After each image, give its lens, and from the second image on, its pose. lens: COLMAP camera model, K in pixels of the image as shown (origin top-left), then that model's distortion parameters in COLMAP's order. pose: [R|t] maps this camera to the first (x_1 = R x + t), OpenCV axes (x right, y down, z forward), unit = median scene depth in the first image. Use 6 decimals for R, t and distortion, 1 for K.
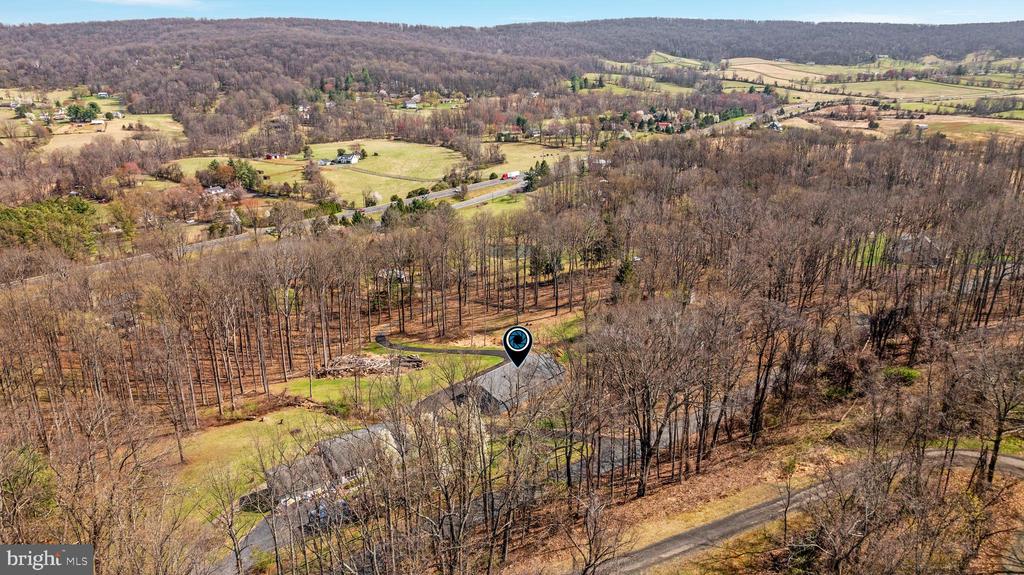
lens RADIAL K [[721.9, 0, 512.0], [0, 721.9, 287.5], [0, 0, 1]] dist [-0.023069, 0.006398]
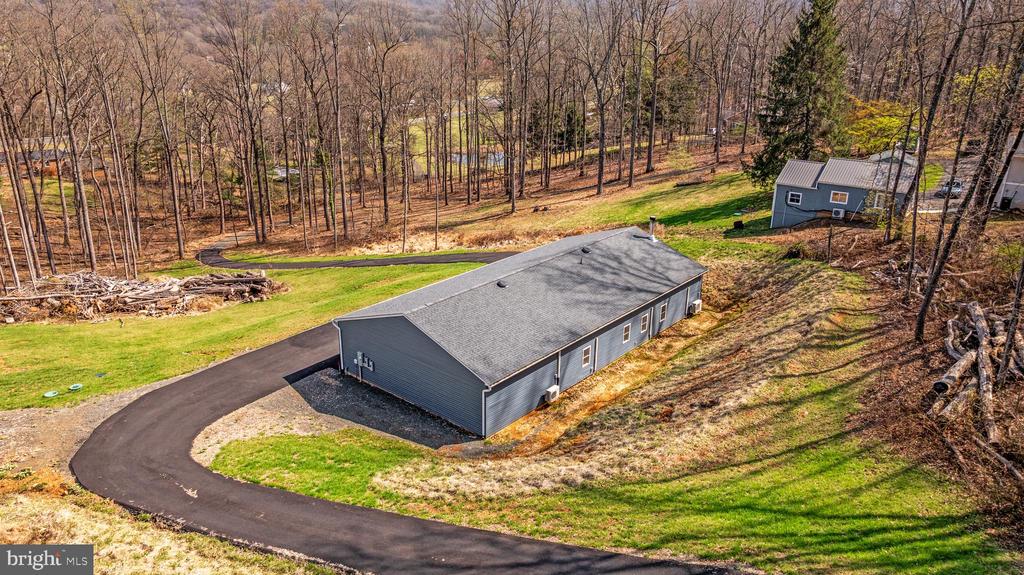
lens RADIAL K [[721.9, 0, 512.0], [0, 721.9, 287.5], [0, 0, 1]] dist [-0.023069, 0.006398]
pose [[0.999231, -0.007704, 0.038434, -0.010829], [0.007429, 0.999946, 0.007278, 0.094341], [-0.038488, -0.006986, 0.999235, 0.569092]]
